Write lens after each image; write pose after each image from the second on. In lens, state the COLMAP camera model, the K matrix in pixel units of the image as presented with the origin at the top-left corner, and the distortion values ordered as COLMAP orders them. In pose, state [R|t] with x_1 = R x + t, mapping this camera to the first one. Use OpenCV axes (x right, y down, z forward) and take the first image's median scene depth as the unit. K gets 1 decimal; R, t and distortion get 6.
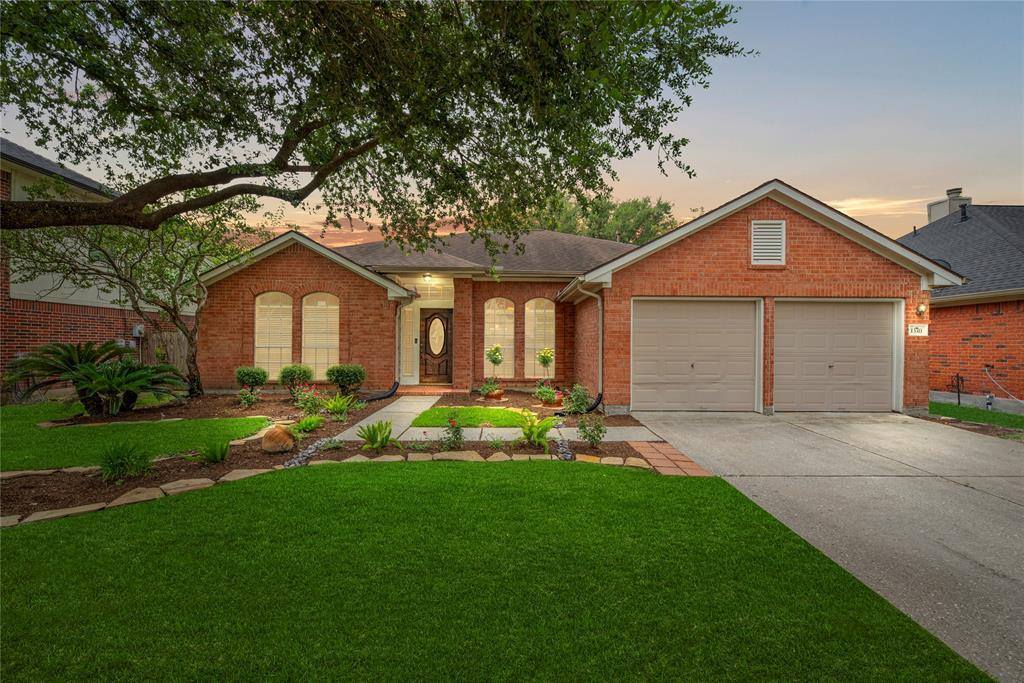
lens RADIAL K [[451.4, 0, 507.8], [0, 451.4, 339.6], [0, 0, 1]] dist [-0.000283, 0.000786]
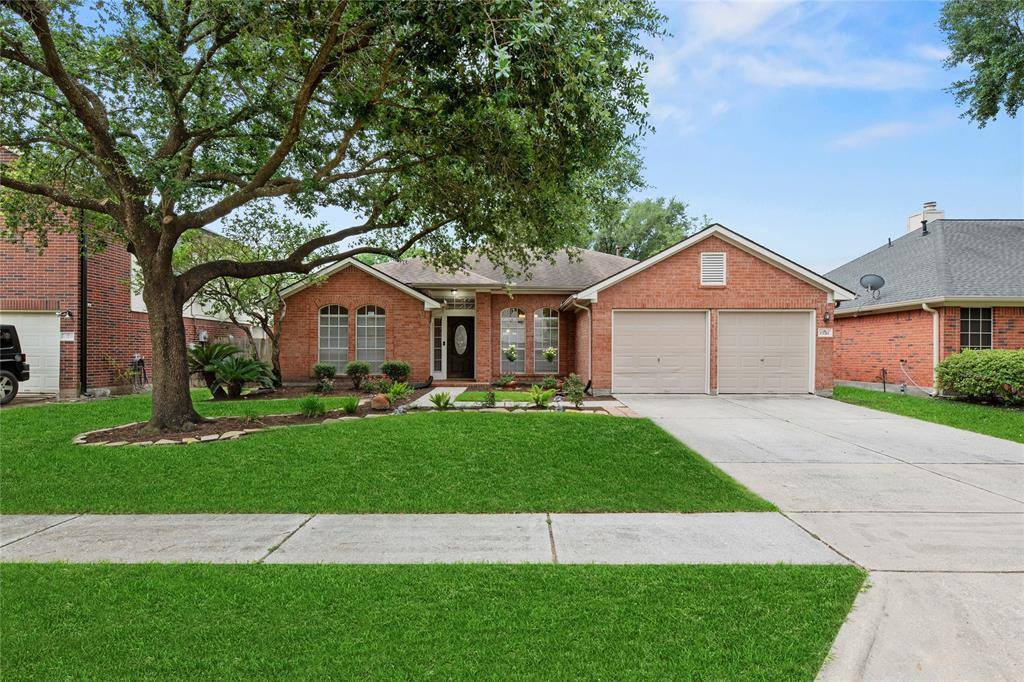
lens RADIAL K [[519.7, 0, 509.1], [0, 519.7, 346.1], [0, 0, 1]] dist [-0.001003, -0.000262]
pose [[0.999937, -0.004074, -0.010467, -0.020770], [0.004065, 0.999991, -0.000886, 0.016318], [0.010471, 0.000844, 0.999945, -0.551902]]
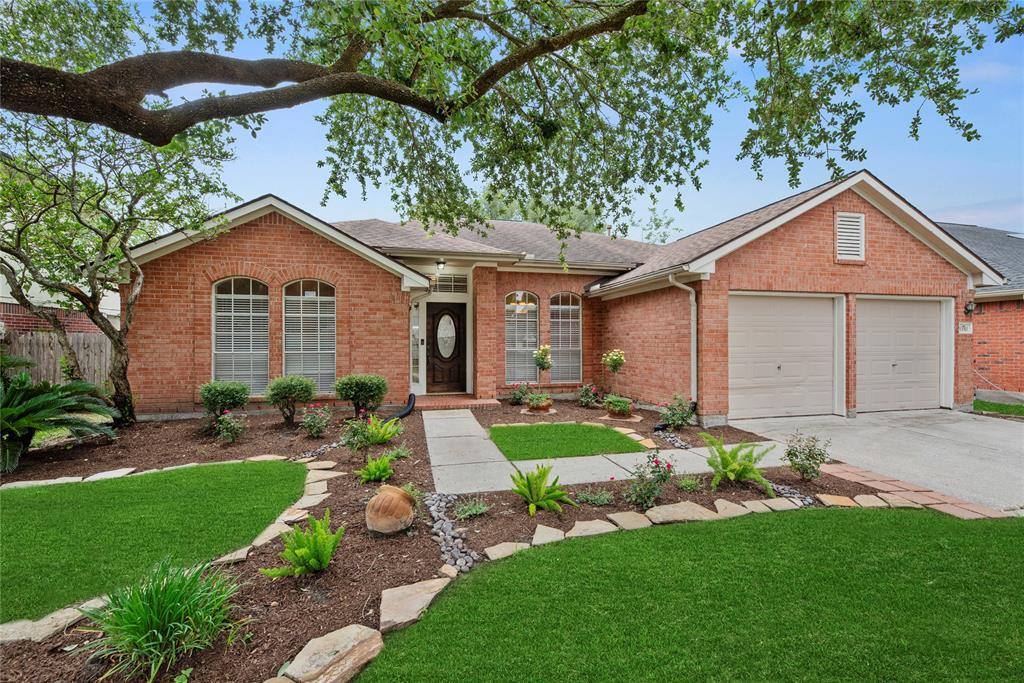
lens RADIAL K [[441.6, 0, 515.1], [0, 441.6, 336.9], [0, 0, 1]] dist [0.001916, -0.000453]
pose [[0.973369, -0.005969, 0.229168, -0.315268], [0.006221, 0.999981, -0.000377, -0.007105], [-0.229161, 0.001793, 0.973387, 0.248909]]
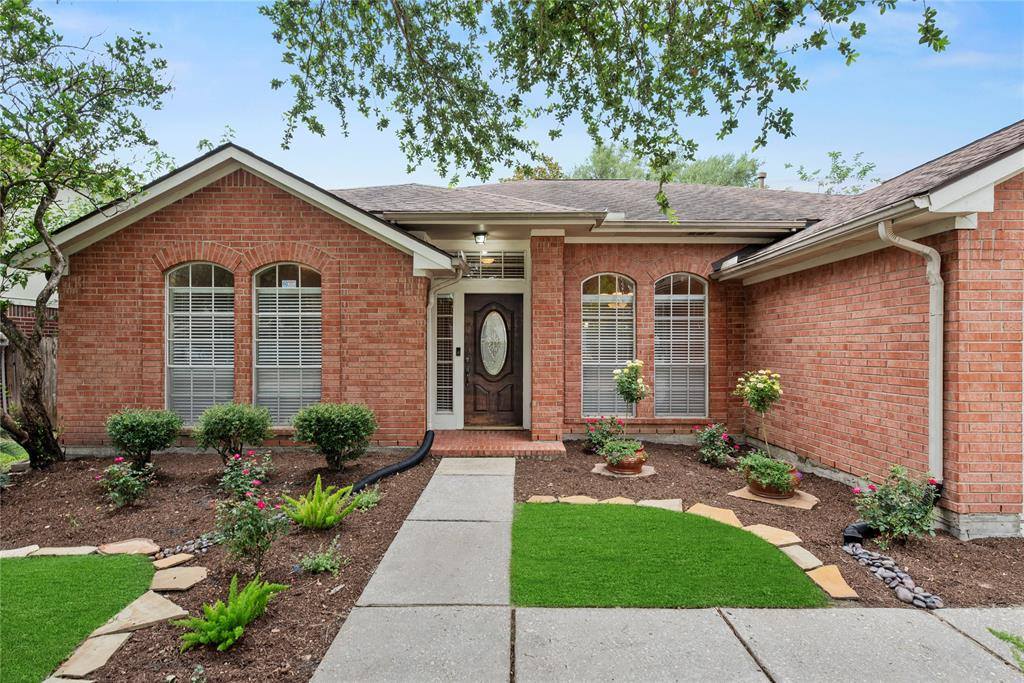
lens RADIAL K [[520.4, 0, 509.0], [0, 520.4, 346.2], [0, 0, 1]] dist [0.003825, -0.001813]
pose [[0.999768, -0.005359, -0.020865, -0.178399], [0.005563, 0.999937, 0.009757, -0.014402], [0.020811, -0.009871, 0.999735, 0.495824]]
